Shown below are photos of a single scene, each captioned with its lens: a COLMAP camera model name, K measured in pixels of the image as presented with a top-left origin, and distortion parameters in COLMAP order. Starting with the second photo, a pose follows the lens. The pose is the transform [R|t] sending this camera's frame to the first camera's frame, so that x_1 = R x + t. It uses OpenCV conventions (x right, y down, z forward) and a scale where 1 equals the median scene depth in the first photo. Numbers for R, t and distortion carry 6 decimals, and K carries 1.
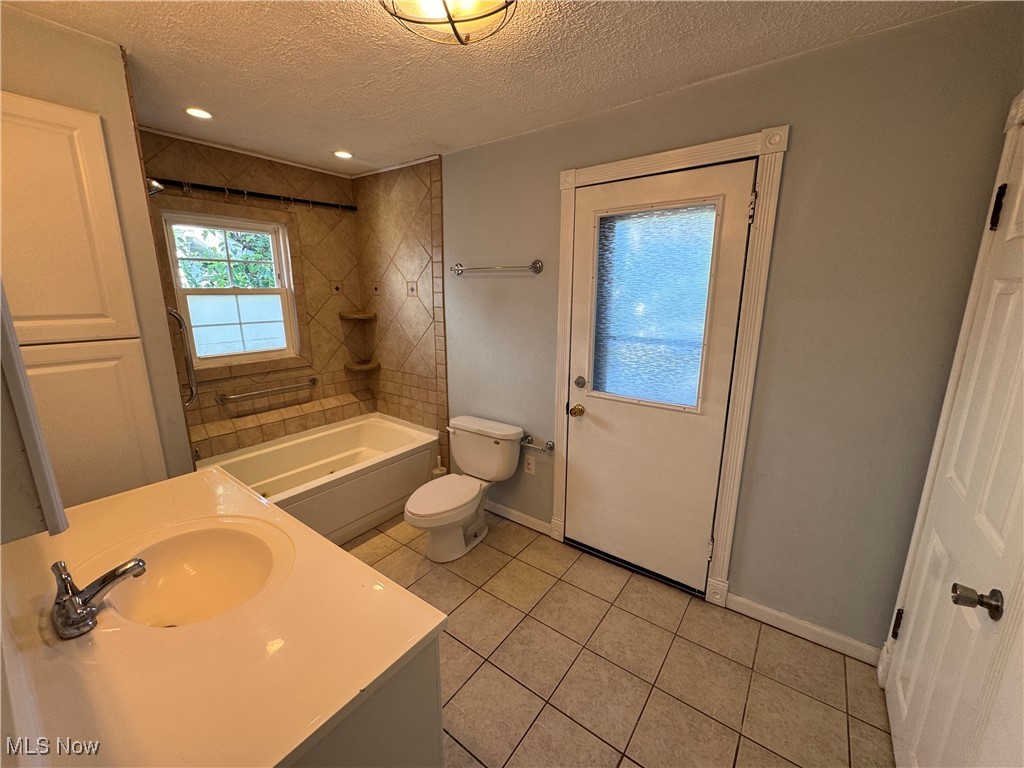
lens RADIAL K [[406.2, 0, 512.5], [0, 406.2, 382.2], [0, 0, 1]] dist [-0.002763, -0.000260]
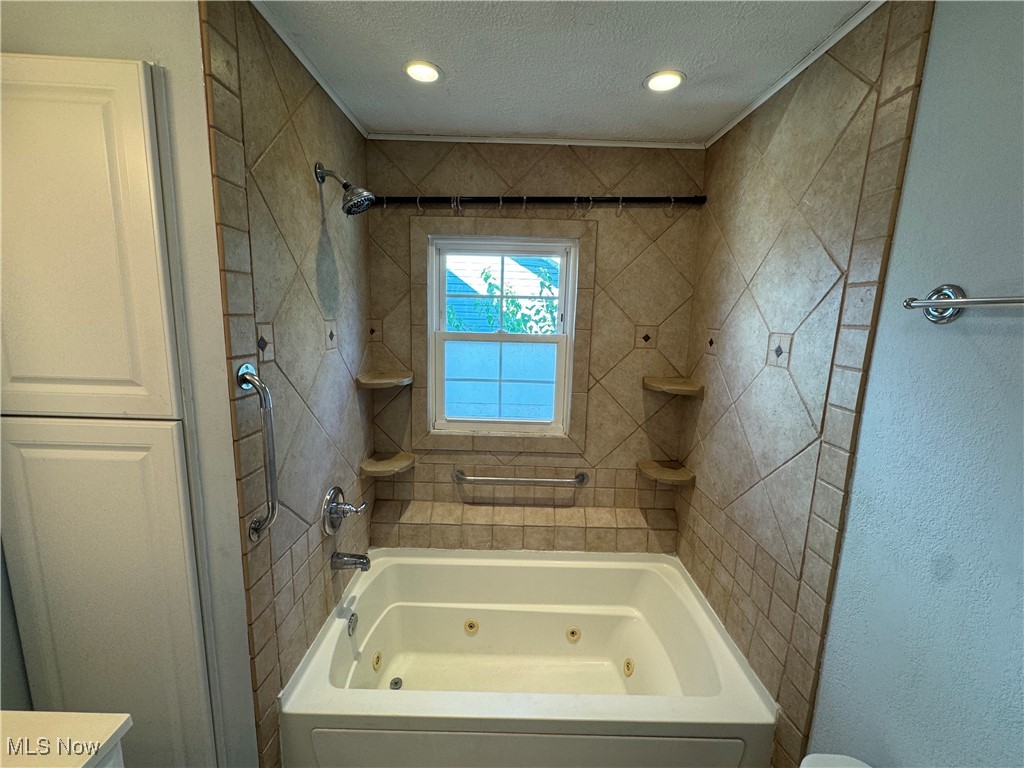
lens RADIAL K [[406.2, 0, 512.5], [0, 406.2, 382.2], [0, 0, 1]] dist [-0.002763, -0.000260]
pose [[0.597210, 0.137729, -0.790171, -0.072422], [-0.204349, 0.978765, 0.016155, -0.147429], [0.775617, 0.151823, 0.612673, 0.529627]]
